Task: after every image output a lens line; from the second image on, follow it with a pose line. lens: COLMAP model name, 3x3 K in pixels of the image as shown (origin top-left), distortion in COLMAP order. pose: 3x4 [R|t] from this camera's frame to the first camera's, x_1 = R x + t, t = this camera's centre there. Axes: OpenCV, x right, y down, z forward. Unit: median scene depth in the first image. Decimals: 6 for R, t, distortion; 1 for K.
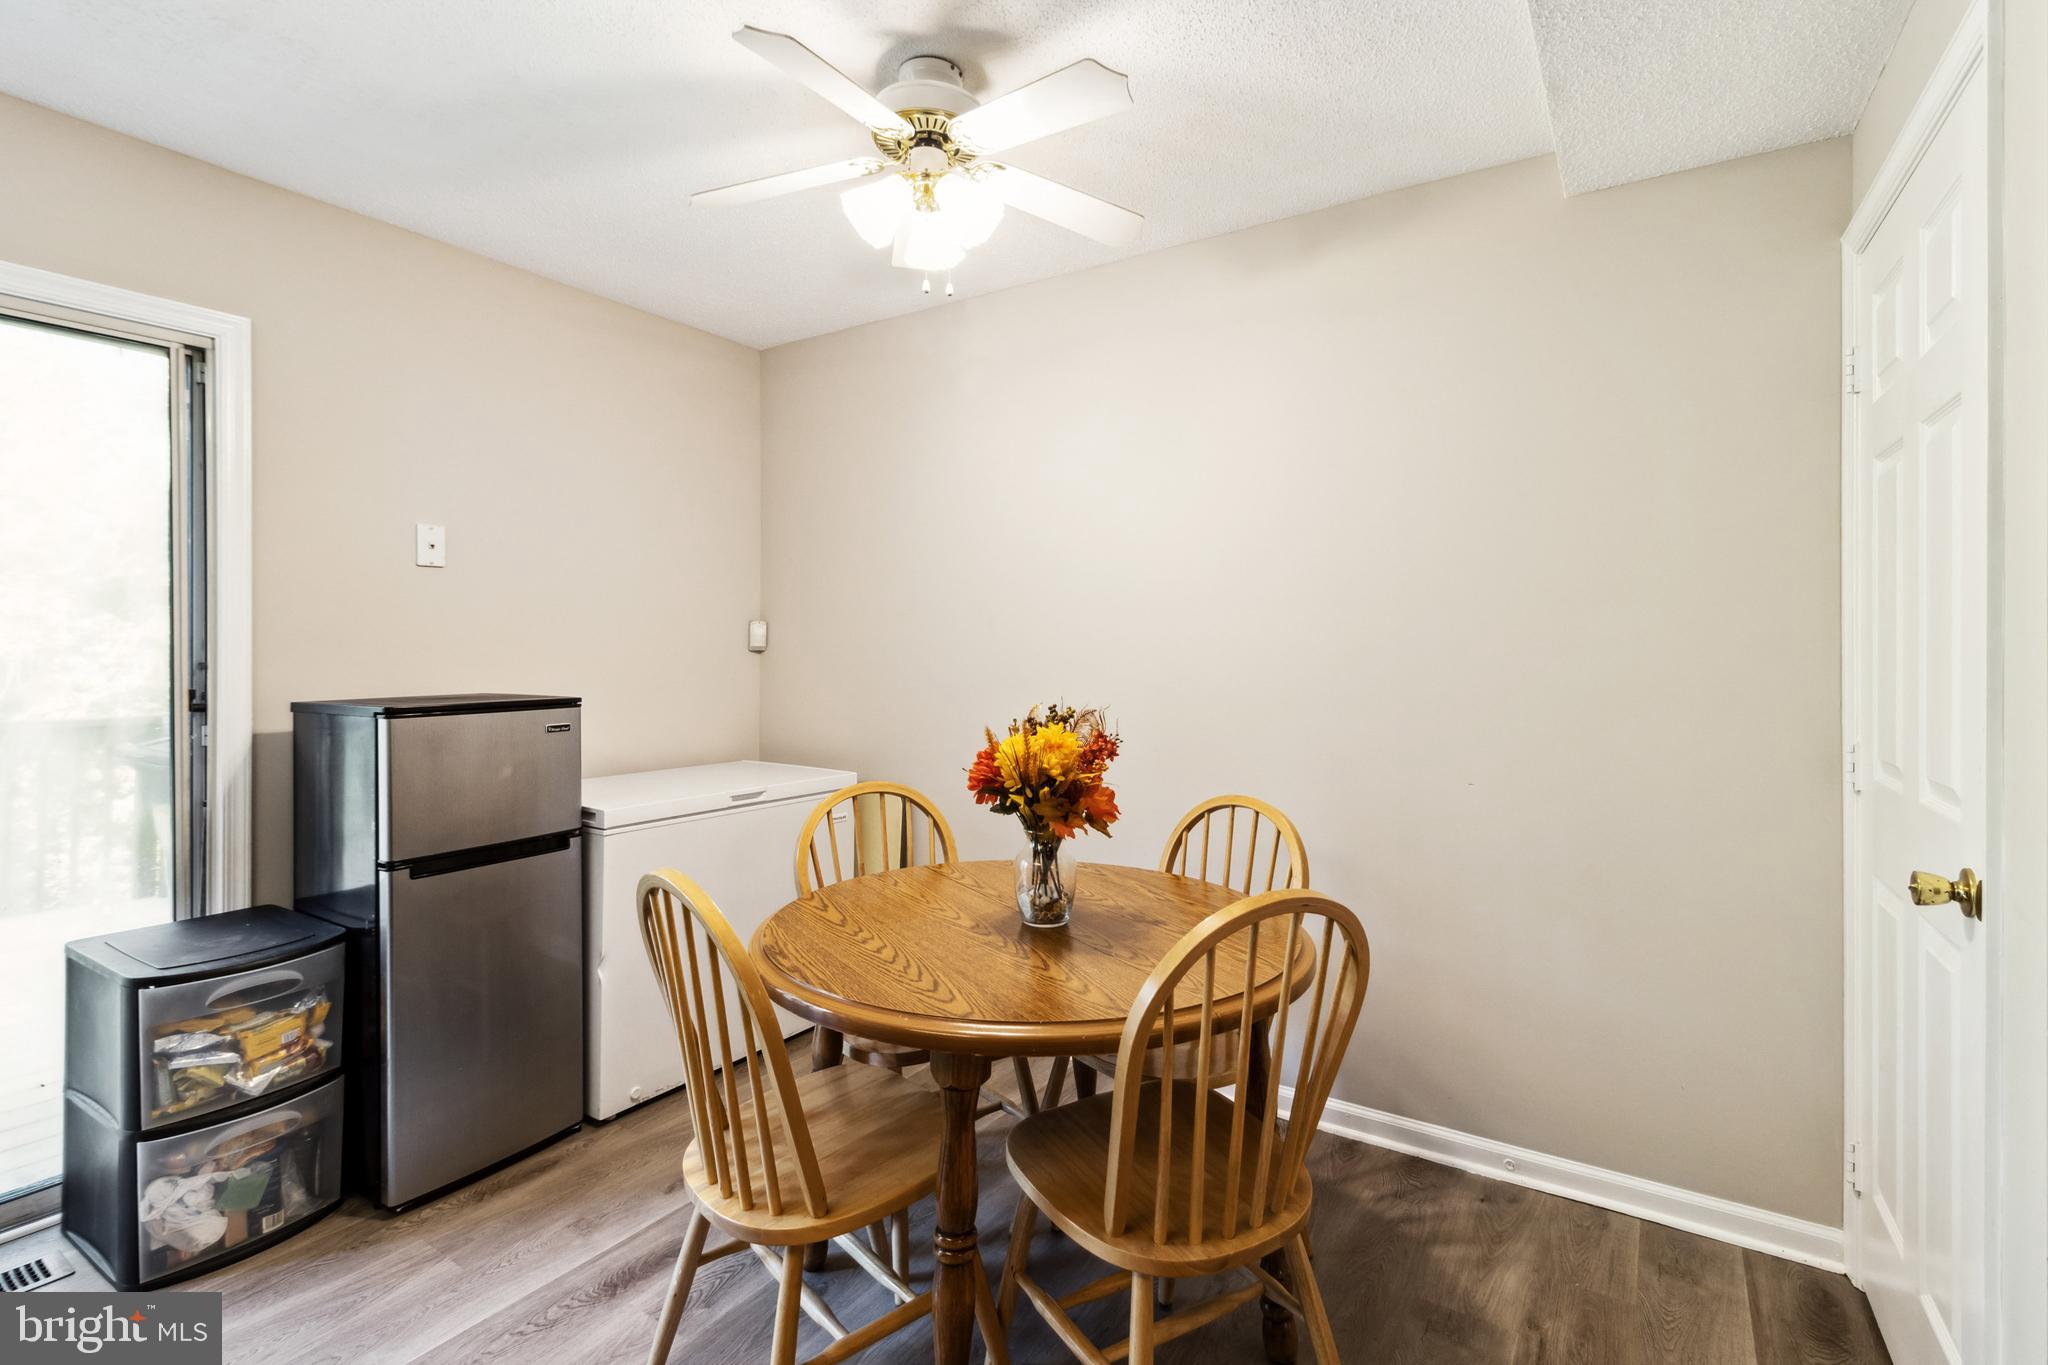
lens RADIAL K [[948.6, 0, 1023.4], [0, 948.6, 645.0], [0, 0, 1]] dist [-0.000254, -0.000117]
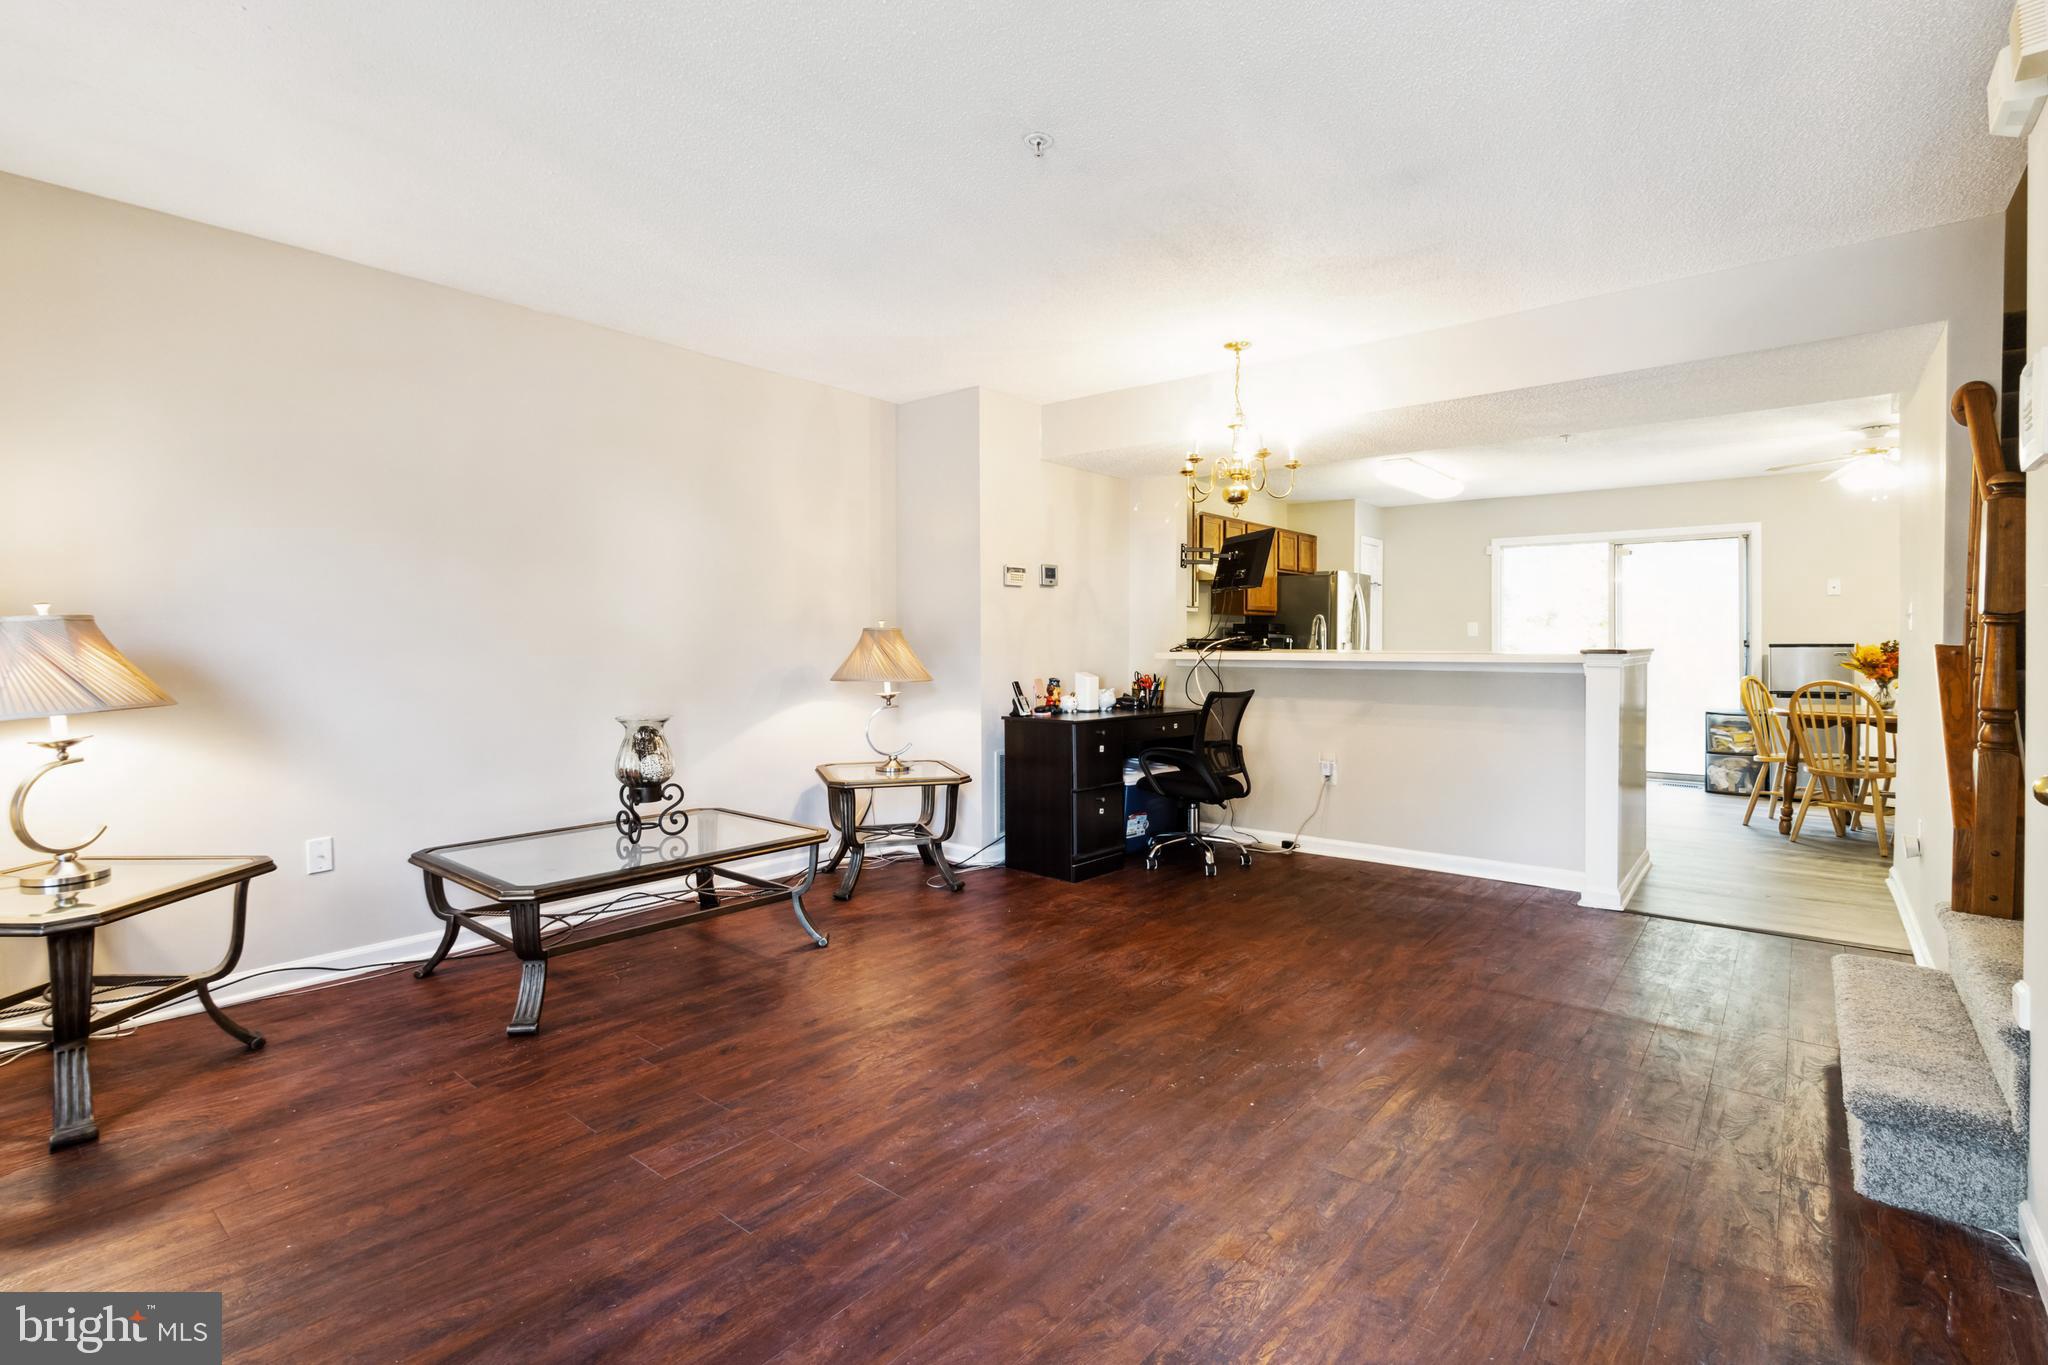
lens RADIAL K [[948.6, 0, 1023.4], [0, 948.6, 645.0], [0, 0, 1]] dist [-0.000254, -0.000117]
pose [[-0.112211, 0.002358, -0.993682, 2.964466], [0.002277, 0.999995, 0.002116, 0.057245], [0.993682, -0.002025, -0.112216, -1.235804]]
